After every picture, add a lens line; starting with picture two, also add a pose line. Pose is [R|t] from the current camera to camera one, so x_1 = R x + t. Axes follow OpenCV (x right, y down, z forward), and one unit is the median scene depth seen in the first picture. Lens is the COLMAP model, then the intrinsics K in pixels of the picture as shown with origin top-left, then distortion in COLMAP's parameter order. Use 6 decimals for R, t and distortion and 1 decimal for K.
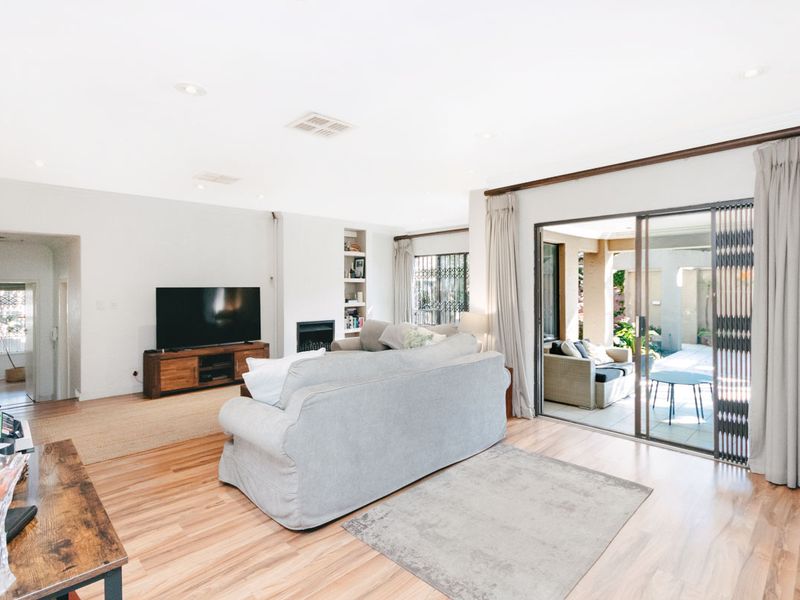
lens RADIAL K [[419.0, 0, 400.0], [0, 419.0, 300.0], [0, 0, 1]] dist [0.002009, 0.000526]
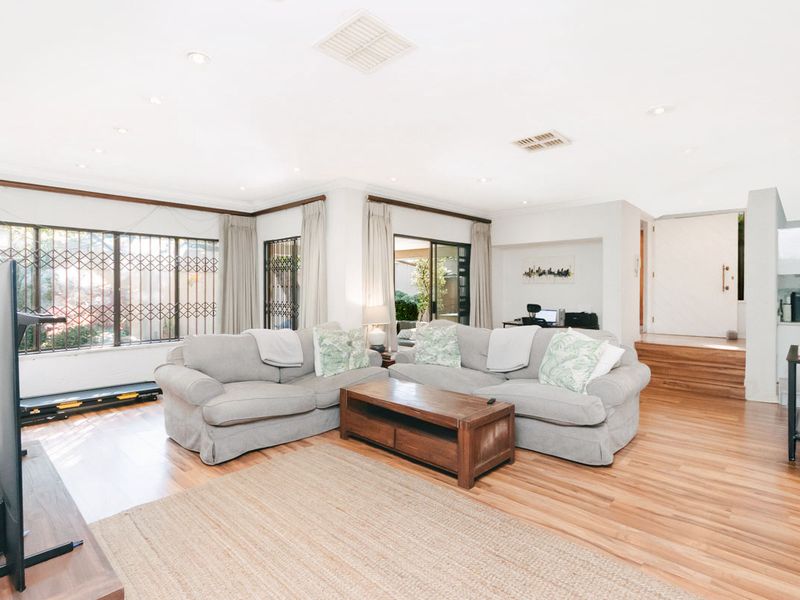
lens RADIAL K [[419.0, 0, 400.0], [0, 419.0, 300.0], [0, 0, 1]] dist [0.002009, 0.000526]
pose [[-0.037175, -0.030376, 0.998847, -1.489430], [0.033062, 0.998953, 0.031609, -0.030395], [-0.998762, 0.034199, -0.036131, 1.598227]]
